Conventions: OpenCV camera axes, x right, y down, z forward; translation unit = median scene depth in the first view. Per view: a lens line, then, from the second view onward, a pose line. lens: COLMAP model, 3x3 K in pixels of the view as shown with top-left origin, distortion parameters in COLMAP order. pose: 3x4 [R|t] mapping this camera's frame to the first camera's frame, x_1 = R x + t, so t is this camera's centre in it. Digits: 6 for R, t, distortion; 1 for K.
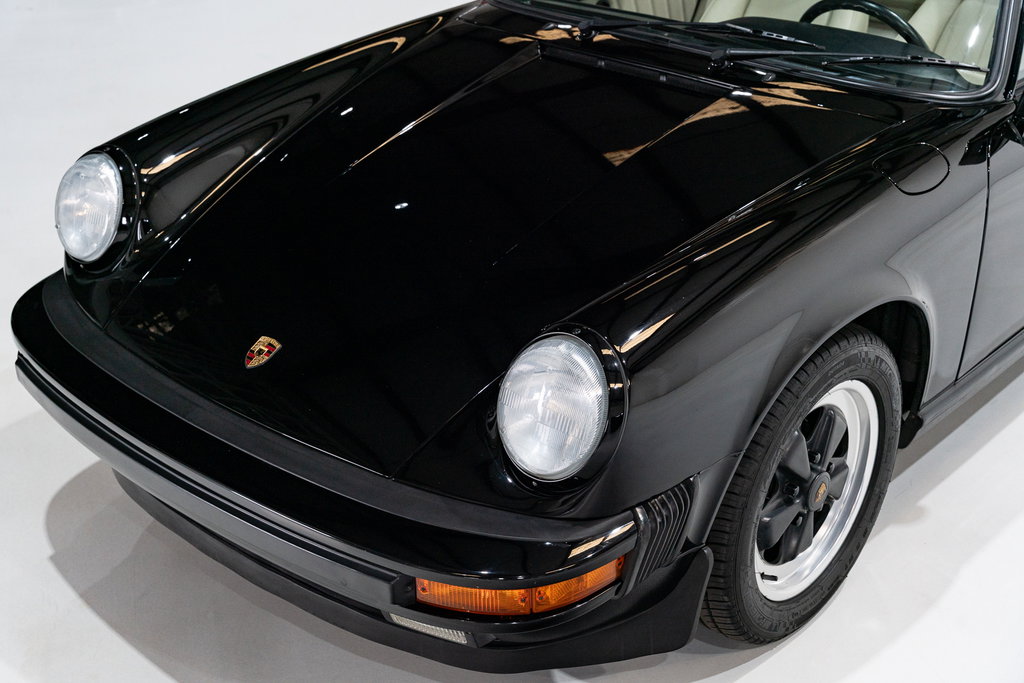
lens RADIAL K [[1493.6, 0, 501.2], [0, 1493.6, 341.9], [0, 0, 1]] dist [0.003750, 0.000000]
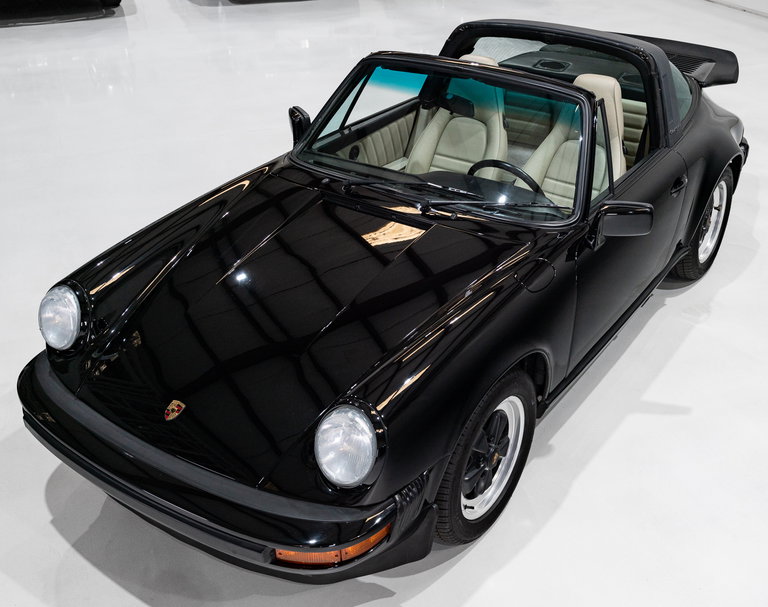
lens RADIAL K [[923.8, 0, 409.6], [0, 923.8, 298.2], [0, 0, 1]] dist [-0.002339, 0.000000]
pose [[0.990749, -0.062994, 0.120200, -0.009568], [0.056984, 0.996978, 0.052796, -0.150644], [-0.123163, -0.045458, 0.991345, -0.081967]]
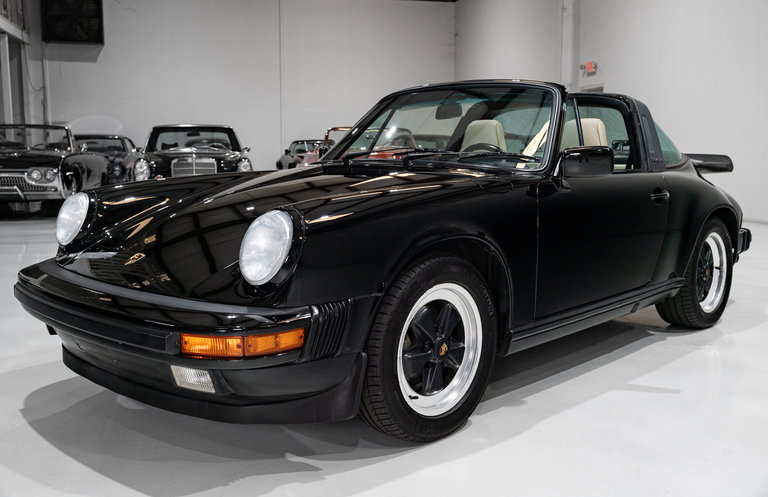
lens RADIAL K [[771.3, 0, 385.0], [0, 771.3, 244.0], [0, 0, 1]] dist [0.010074, 0.000000]
pose [[0.999217, 0.011514, -0.037857, 0.170888], [-0.024293, 0.933705, -0.357217, 0.298256], [0.031234, 0.357857, 0.933254, 0.101027]]
